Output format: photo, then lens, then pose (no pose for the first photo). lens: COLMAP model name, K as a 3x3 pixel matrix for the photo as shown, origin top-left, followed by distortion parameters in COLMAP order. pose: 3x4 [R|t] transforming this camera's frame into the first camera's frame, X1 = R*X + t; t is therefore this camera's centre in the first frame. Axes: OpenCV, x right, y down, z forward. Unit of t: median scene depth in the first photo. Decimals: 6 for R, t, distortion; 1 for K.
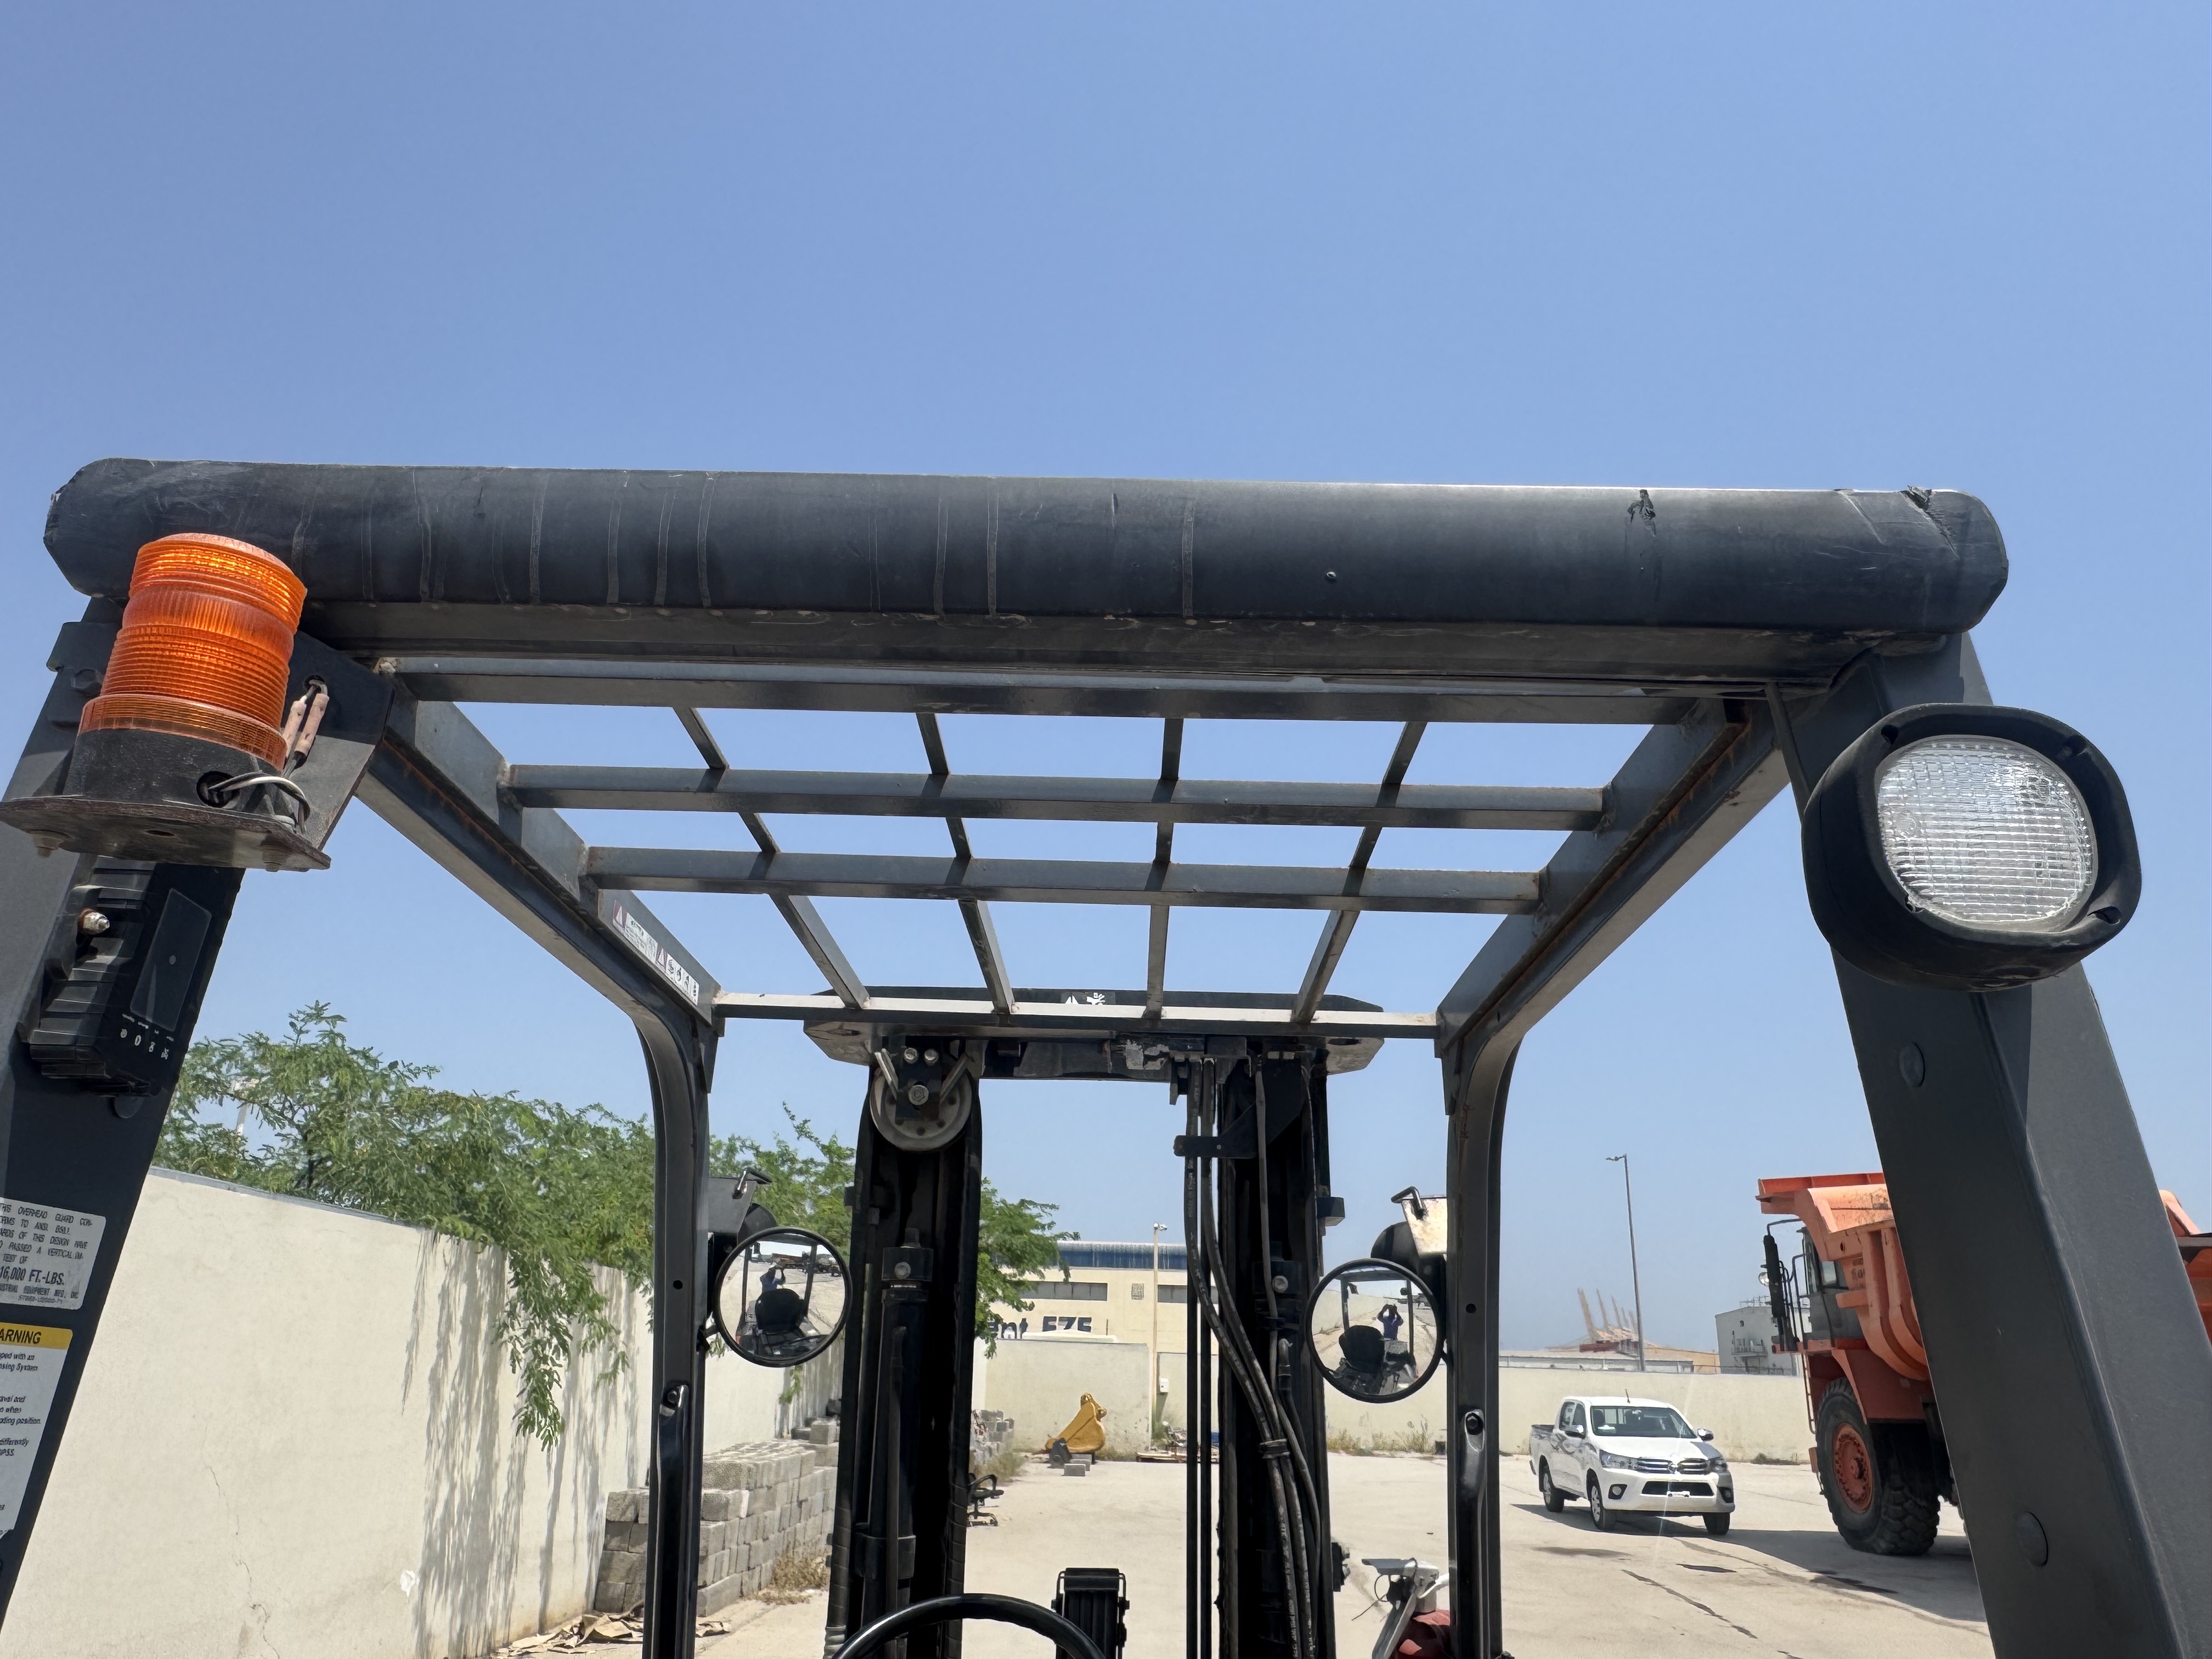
lens RADIAL K [[1466.4, 0, 1110.3], [0, 1466.4, 837.9], [0, 0, 1]] dist [0.007368, -0.005434]
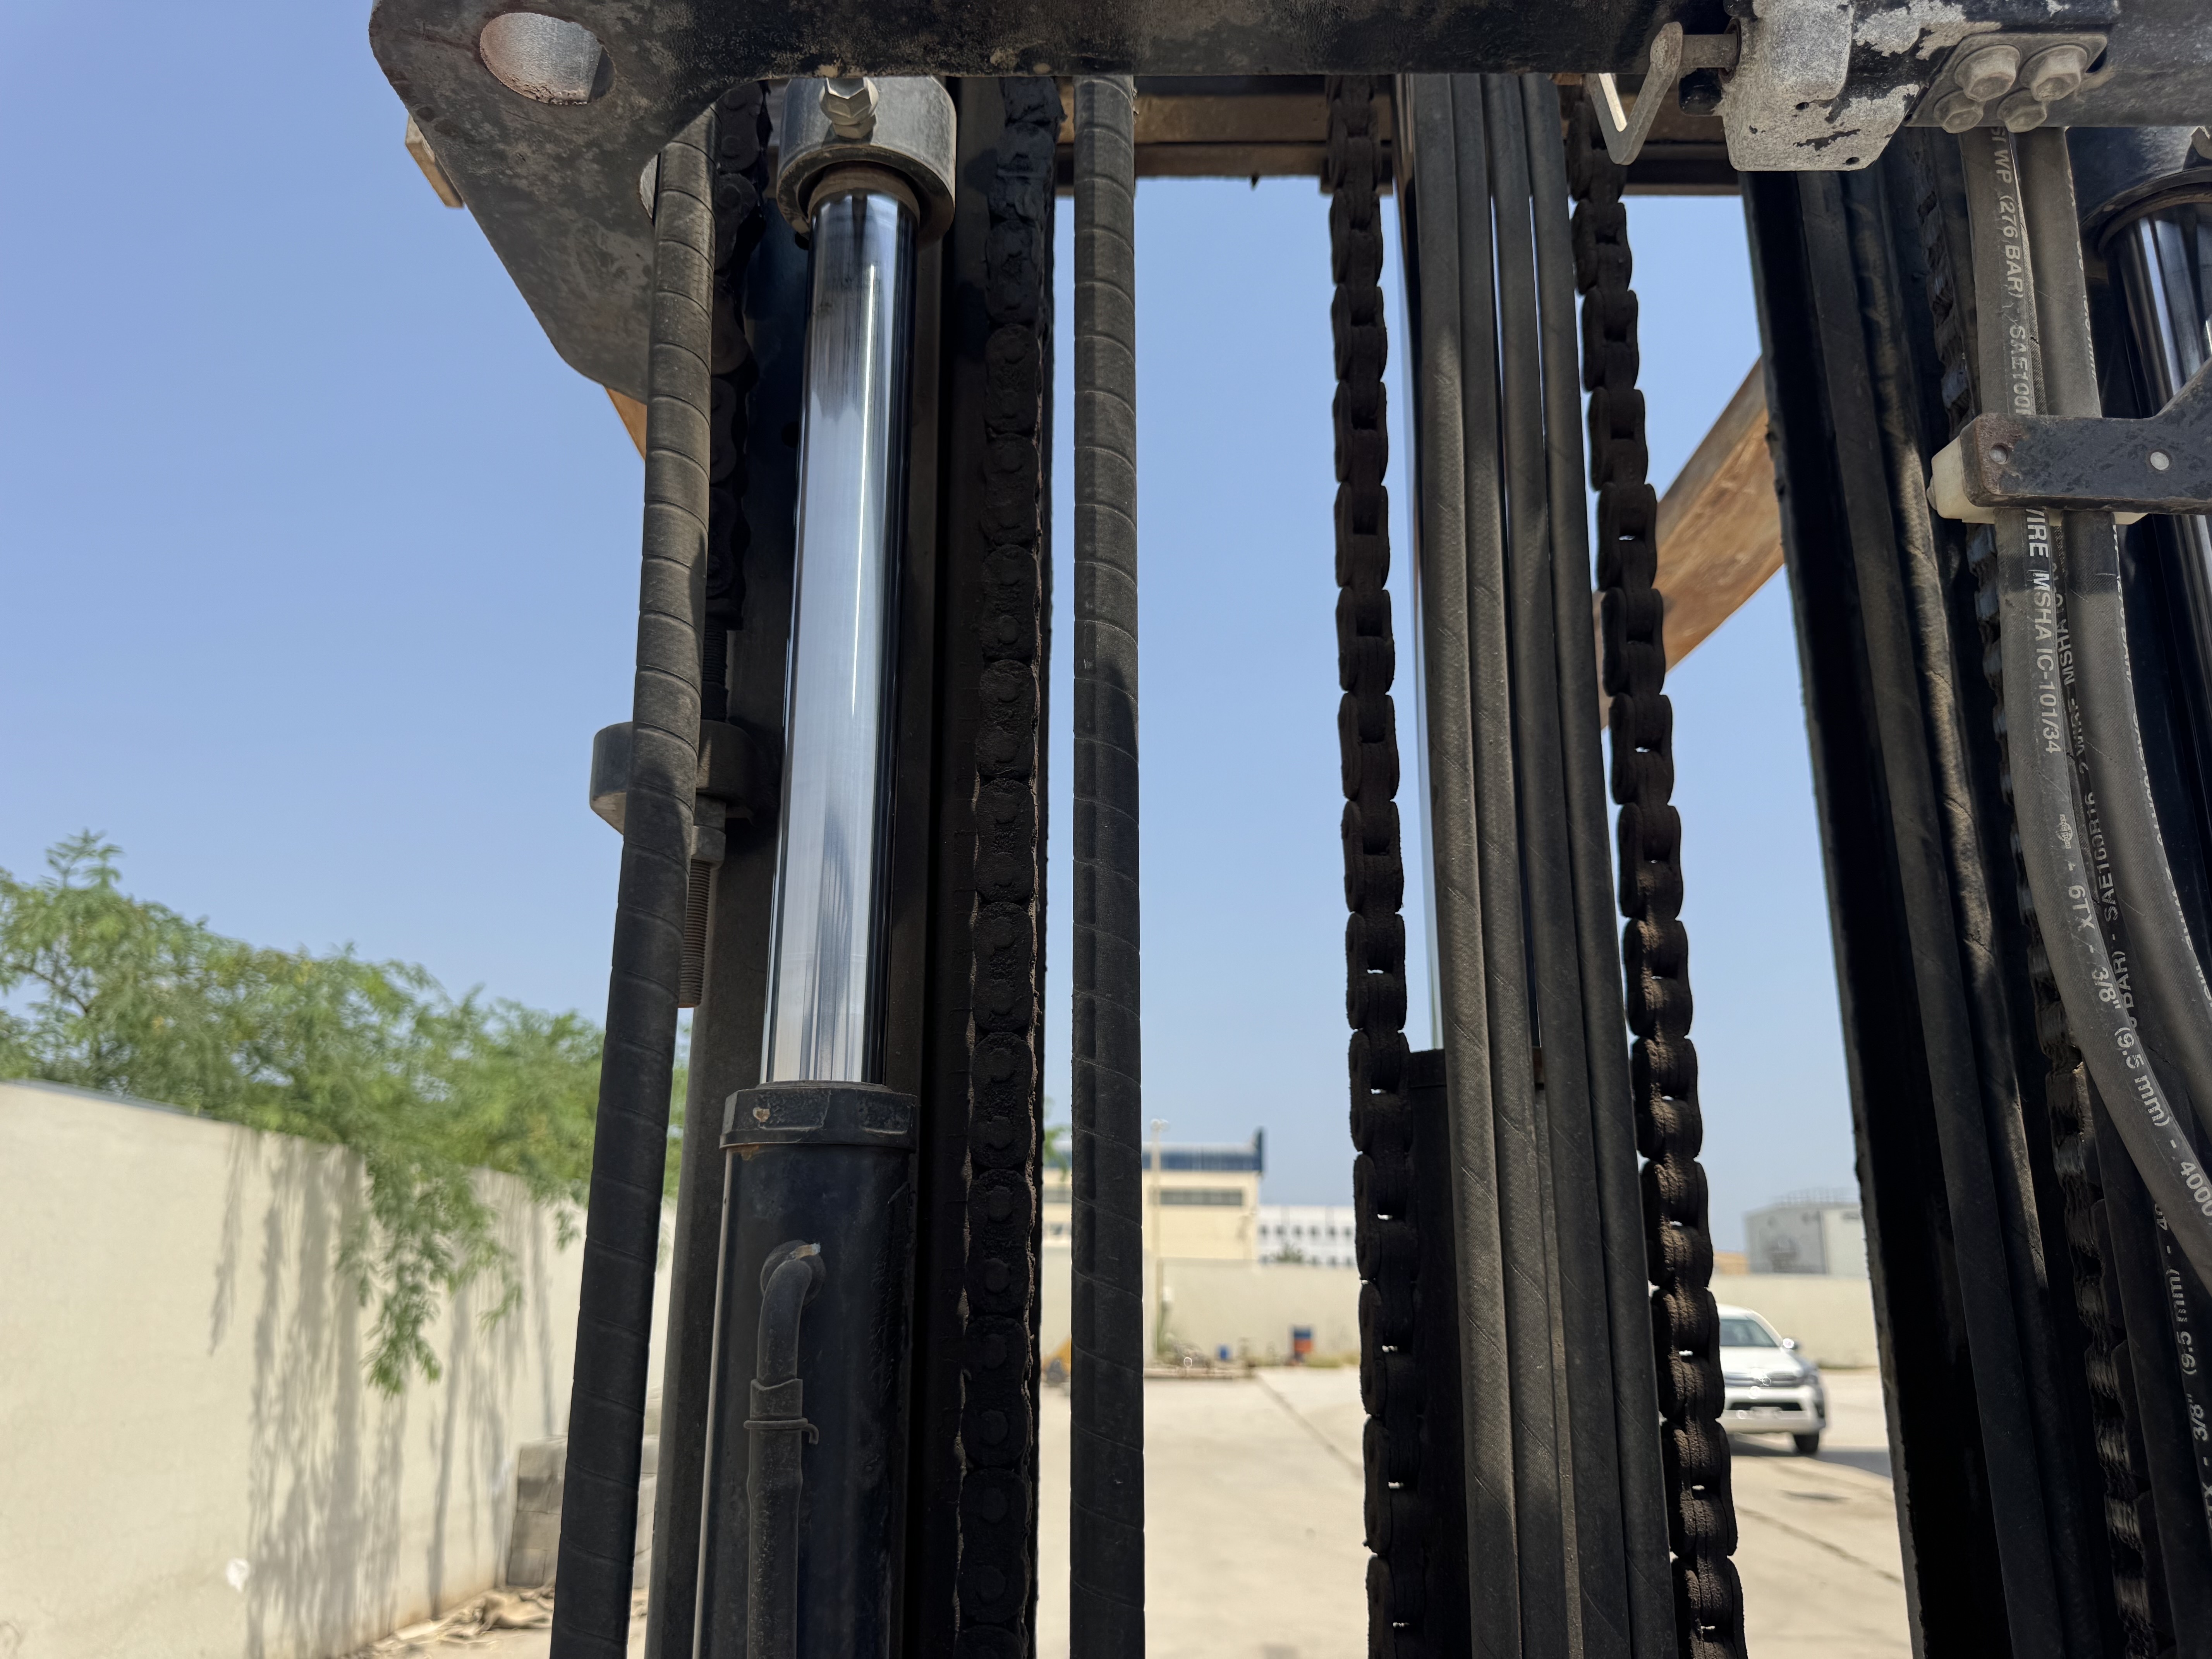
lens RADIAL K [[1609.9, 0, 1113.9], [0, 1609.9, 833.2], [0, 0, 1]] dist [0.006388, -0.009610]
pose [[0.999838, -0.013709, 0.011654, -0.016265], [0.012784, 0.997024, 0.076023, 0.042705], [-0.012661, -0.075862, 0.997038, 0.128415]]
